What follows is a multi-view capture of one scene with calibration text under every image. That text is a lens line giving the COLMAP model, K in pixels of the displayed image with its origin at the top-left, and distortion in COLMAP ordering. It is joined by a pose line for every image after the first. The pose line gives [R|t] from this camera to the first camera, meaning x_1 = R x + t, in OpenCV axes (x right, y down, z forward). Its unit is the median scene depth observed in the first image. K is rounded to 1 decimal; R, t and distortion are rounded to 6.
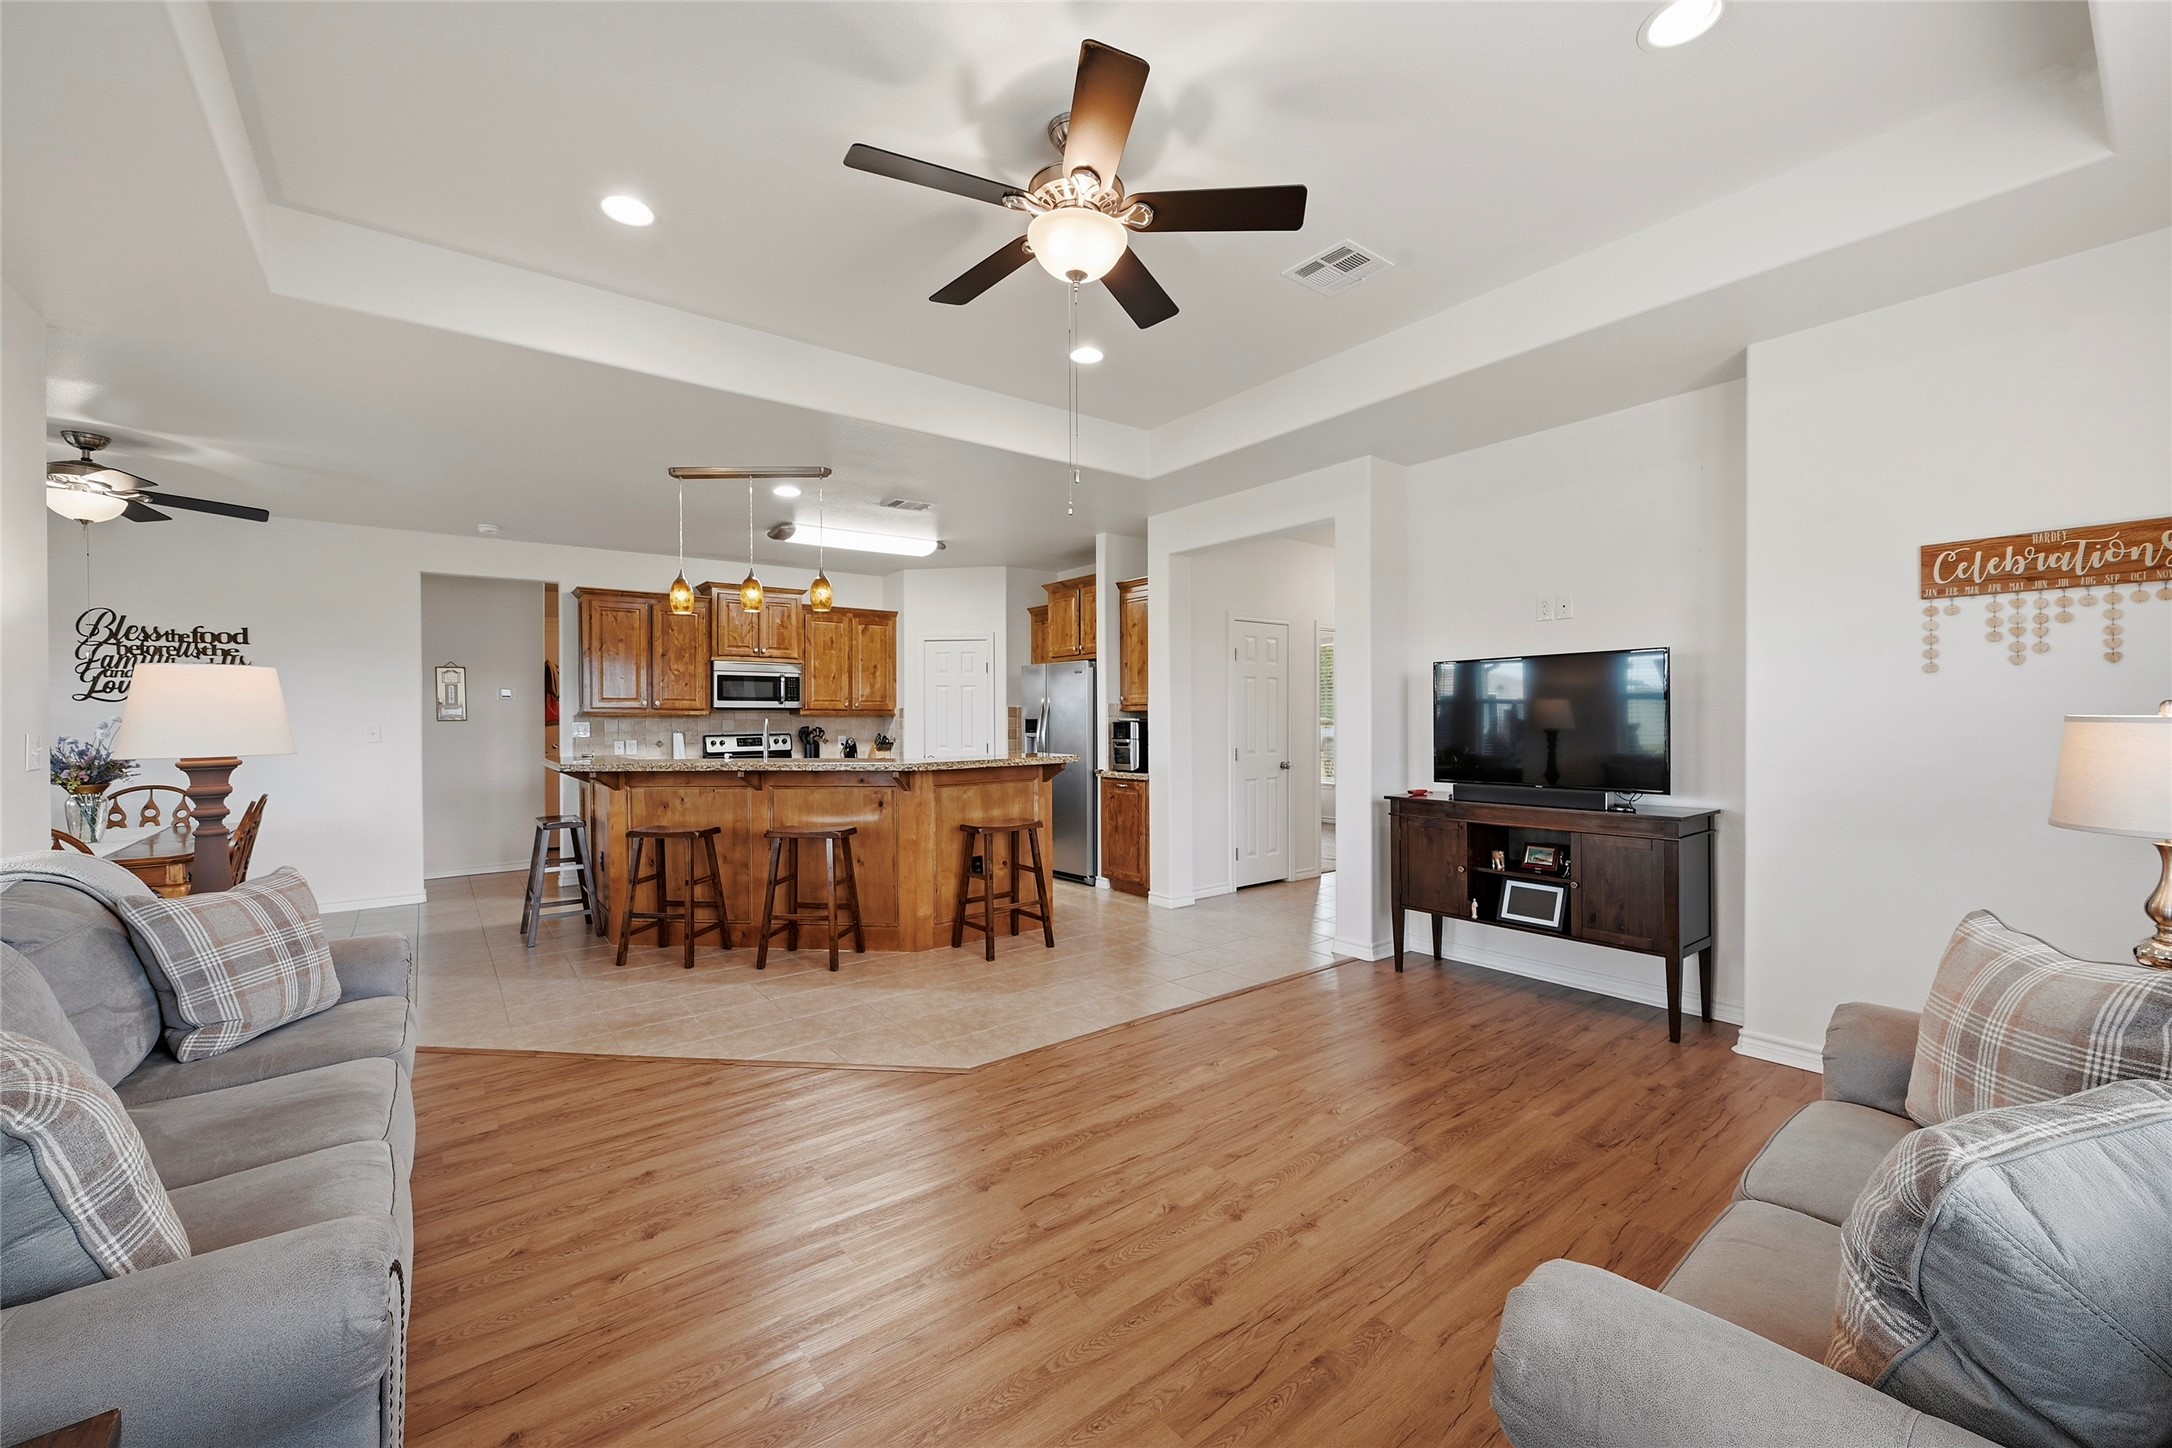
lens RADIAL K [[857.8, 0, 1089.2], [0, 857.8, 719.0], [0, 0, 1]] dist [-0.000765, -0.000172]
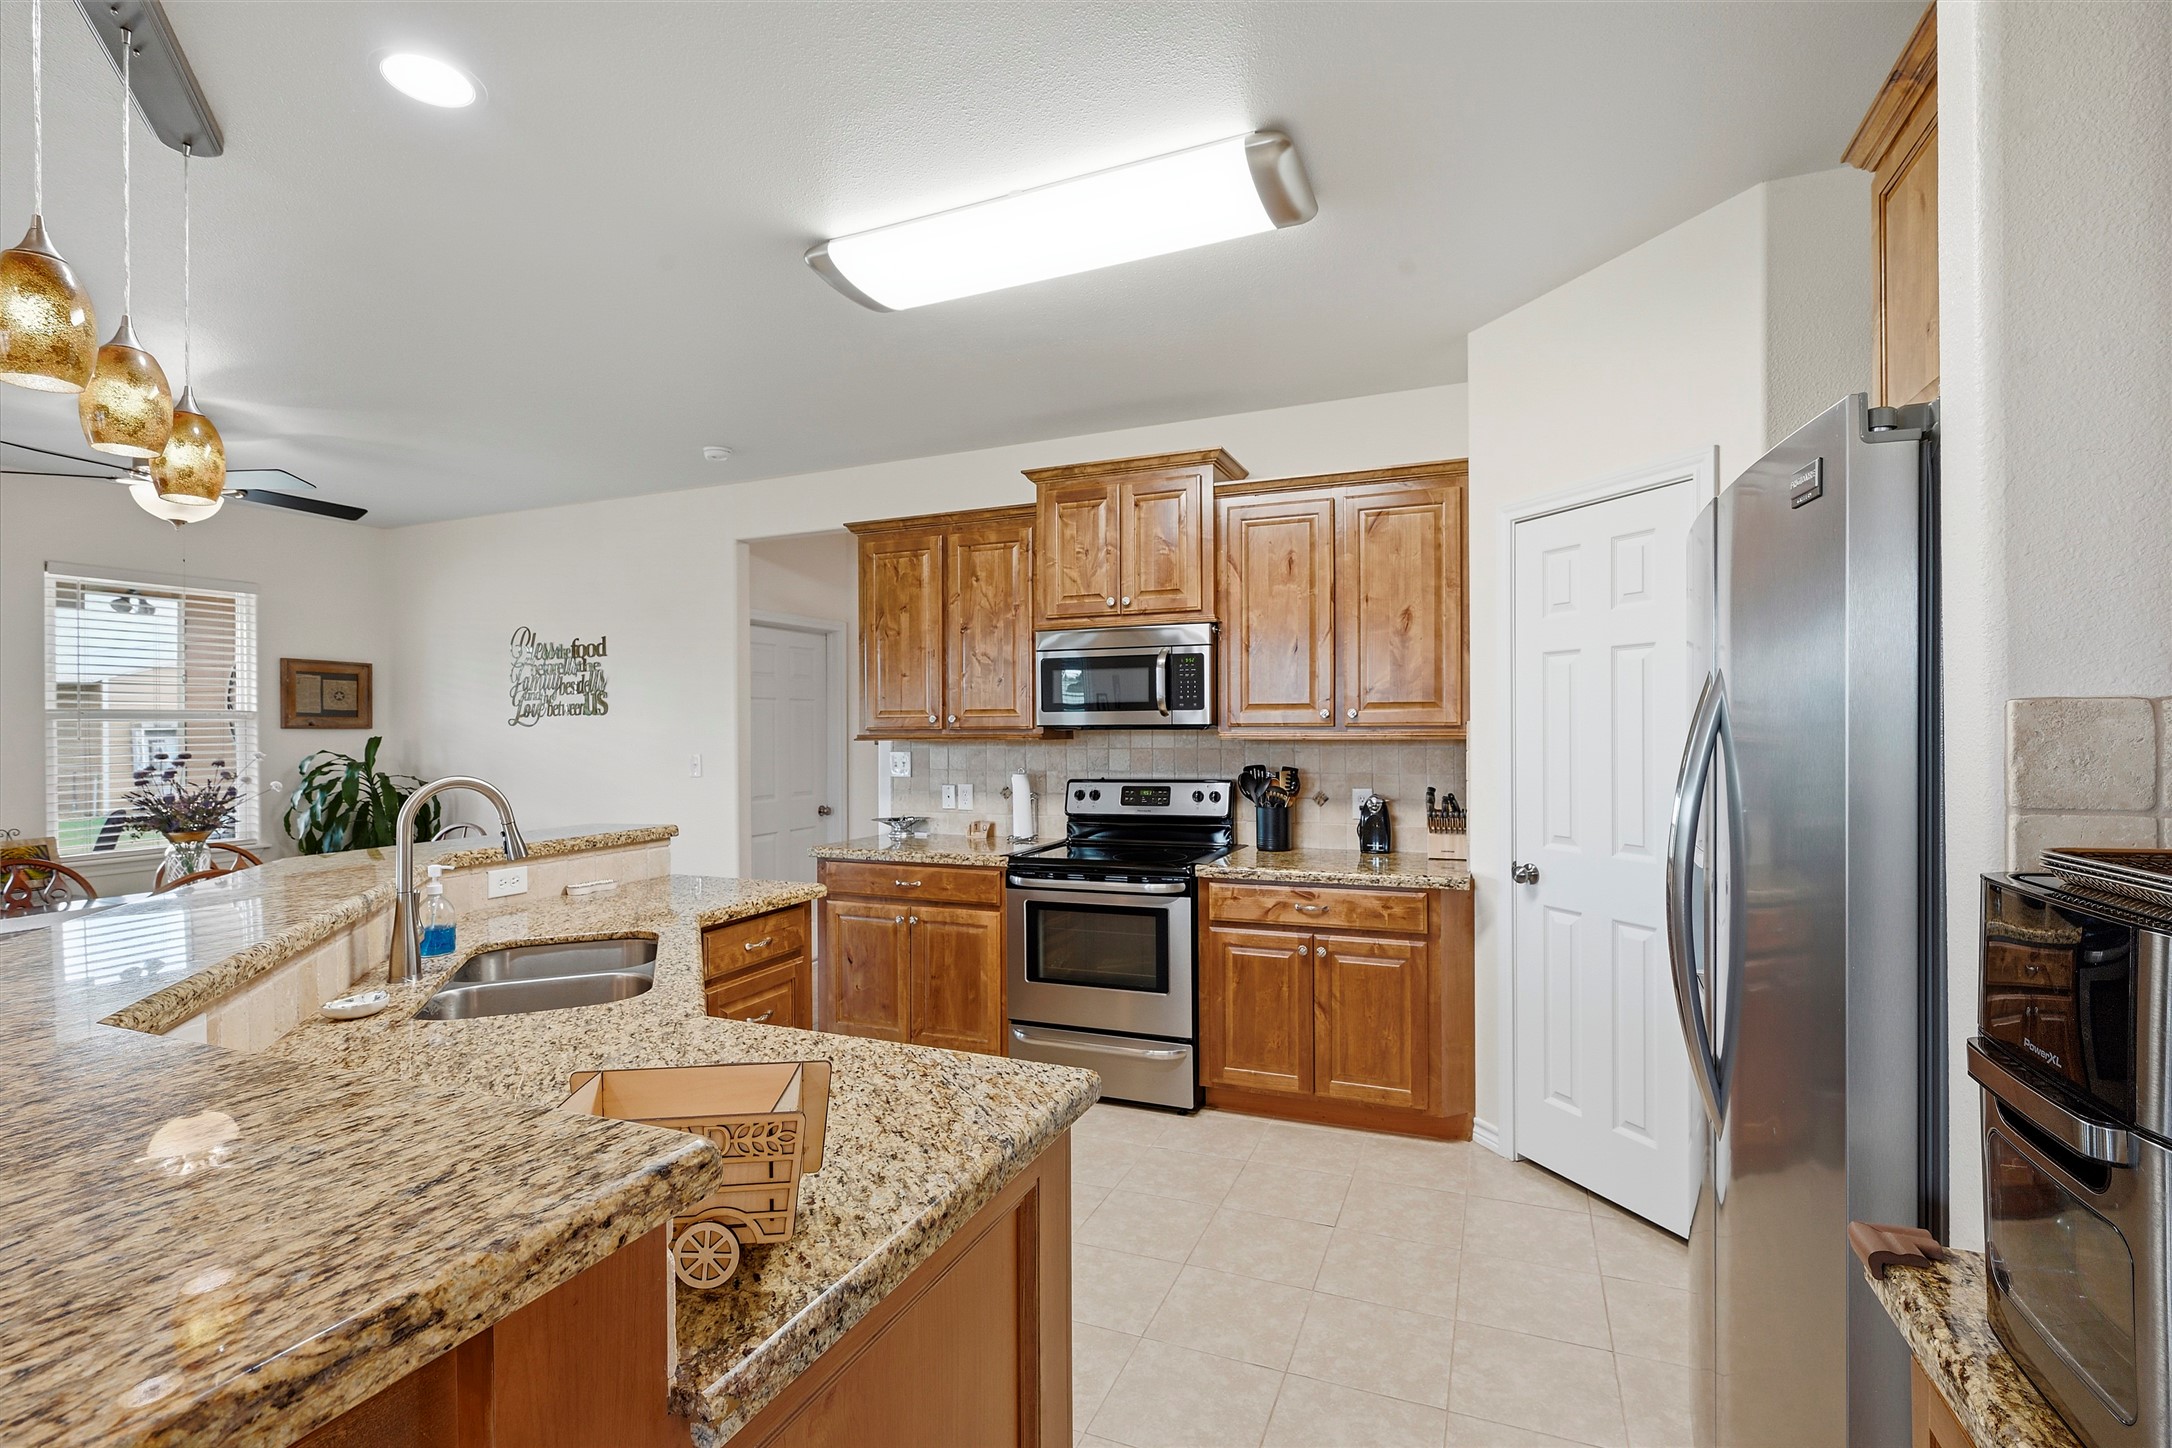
lens RADIAL K [[1024.3, 0, 1086.0], [0, 1024.3, 724.0], [0, 0, 1]] dist [-0.000915, -0.000073]
pose [[0.483025, -0.003201, -0.875601, 0.096302], [0.006705, 0.999978, 0.000043, -0.014578], [0.875581, -0.005891, 0.483036, 0.755168]]
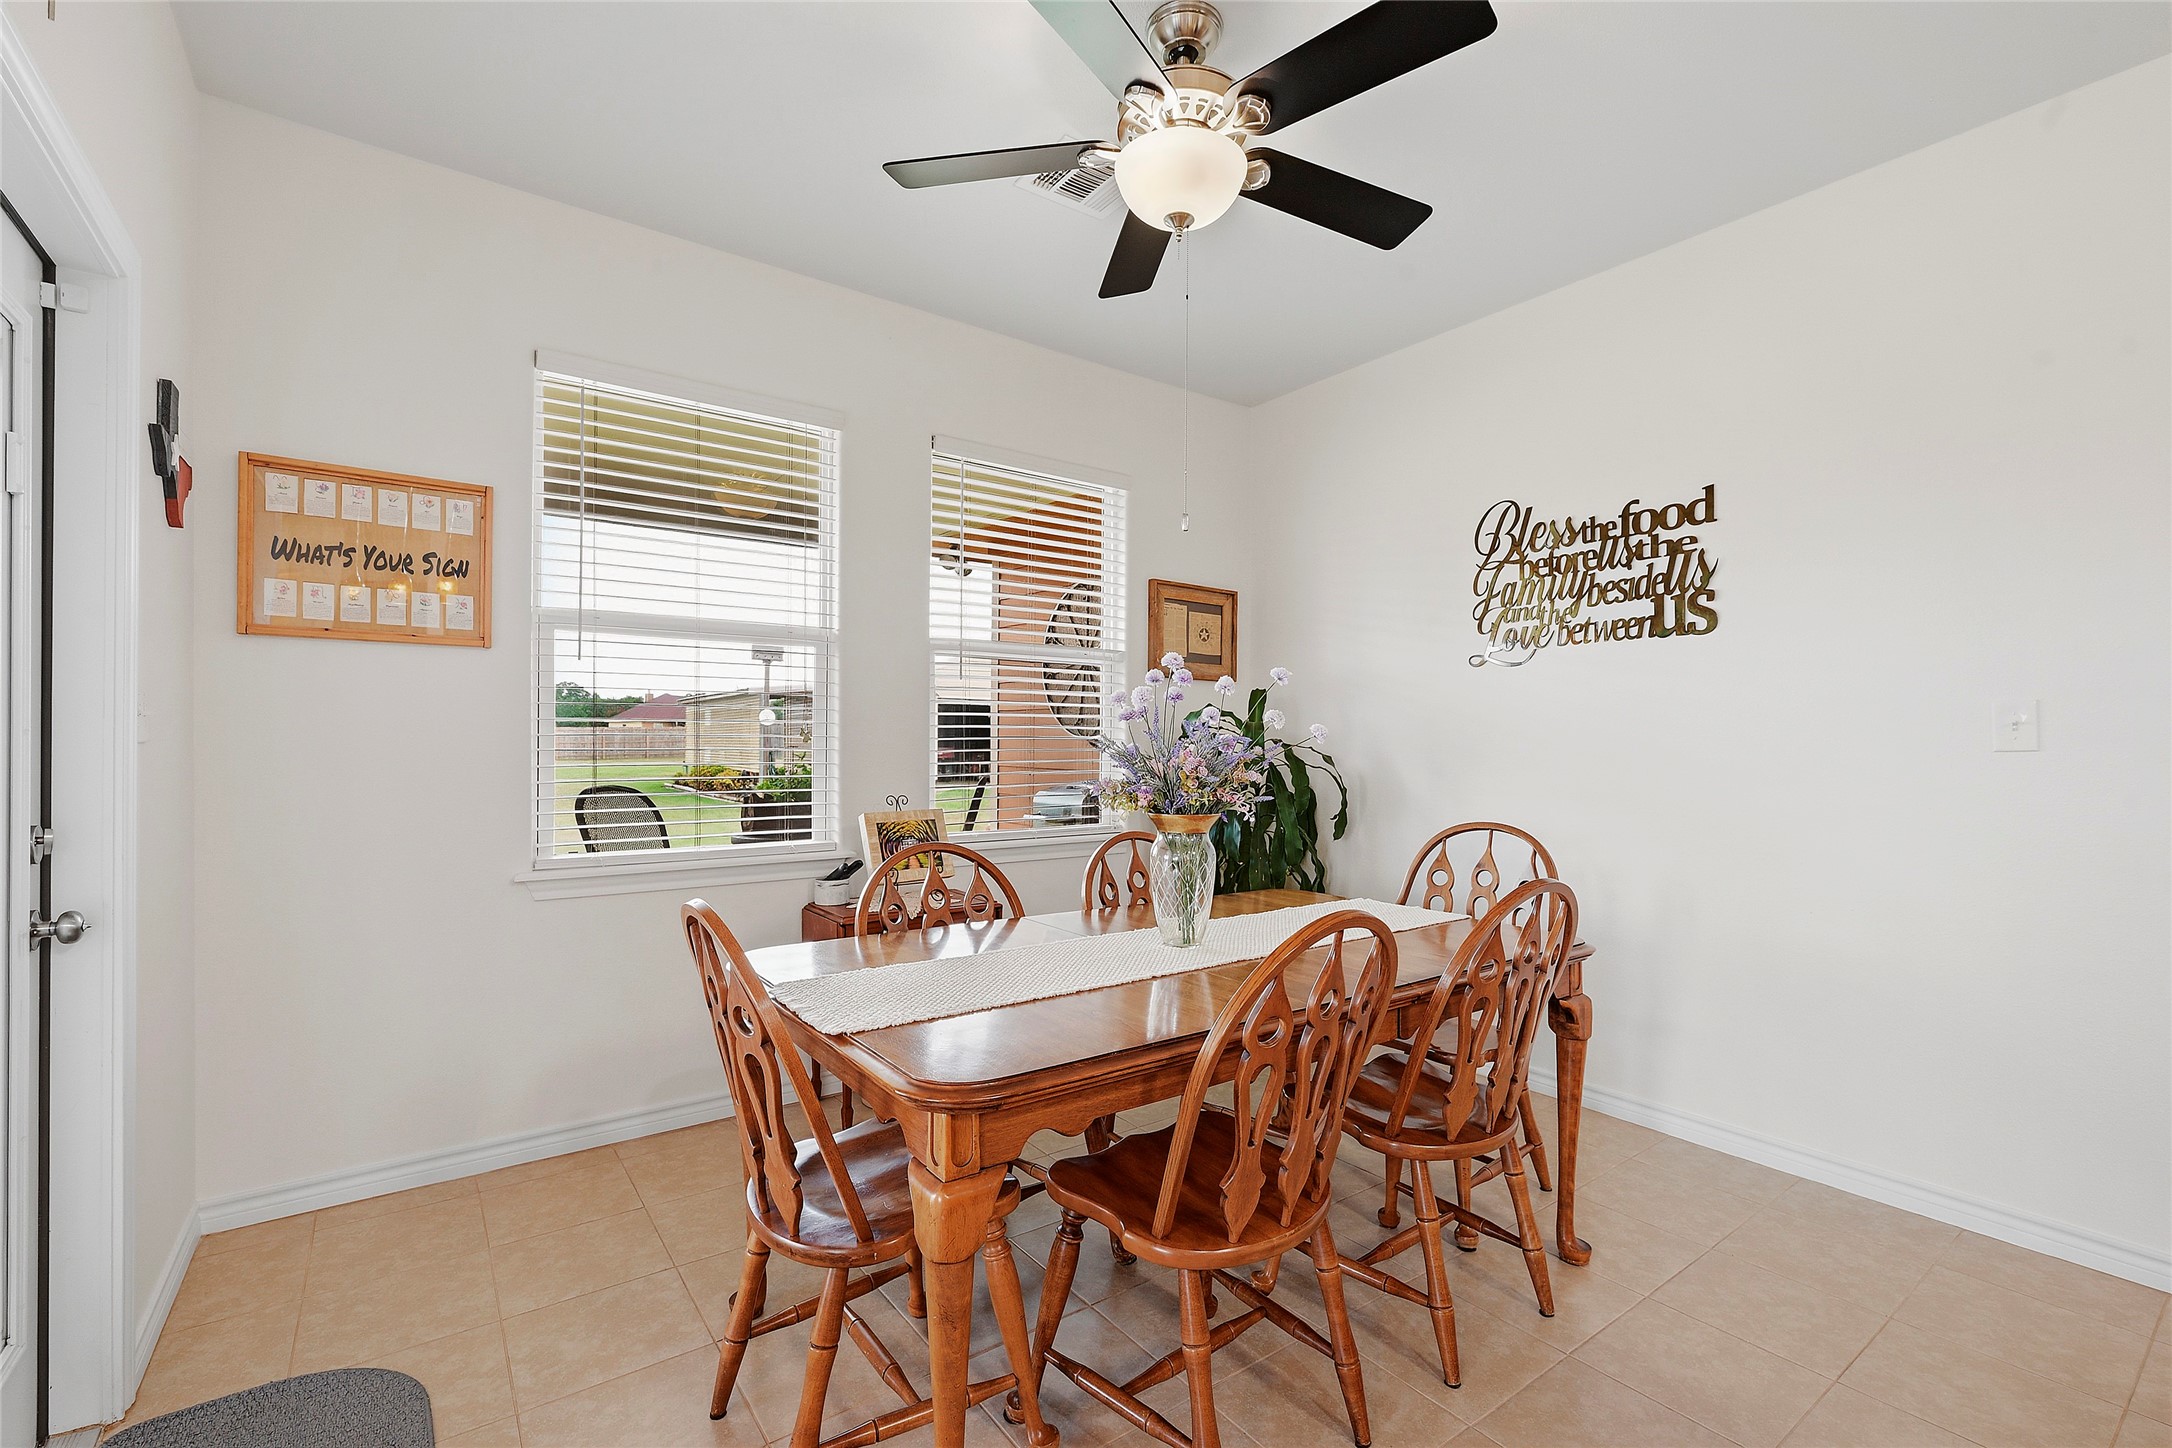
lens RADIAL K [[926.9, 0, 1085.5], [0, 926.9, 731.9], [0, 0, 1]] dist [0.000397, -0.000005]
pose [[-0.035316, -0.001416, -0.999375, -0.401931], [-0.005292, 0.999985, -0.001230, 0.019050], [0.999362, 0.005245, -0.035323, 0.565232]]
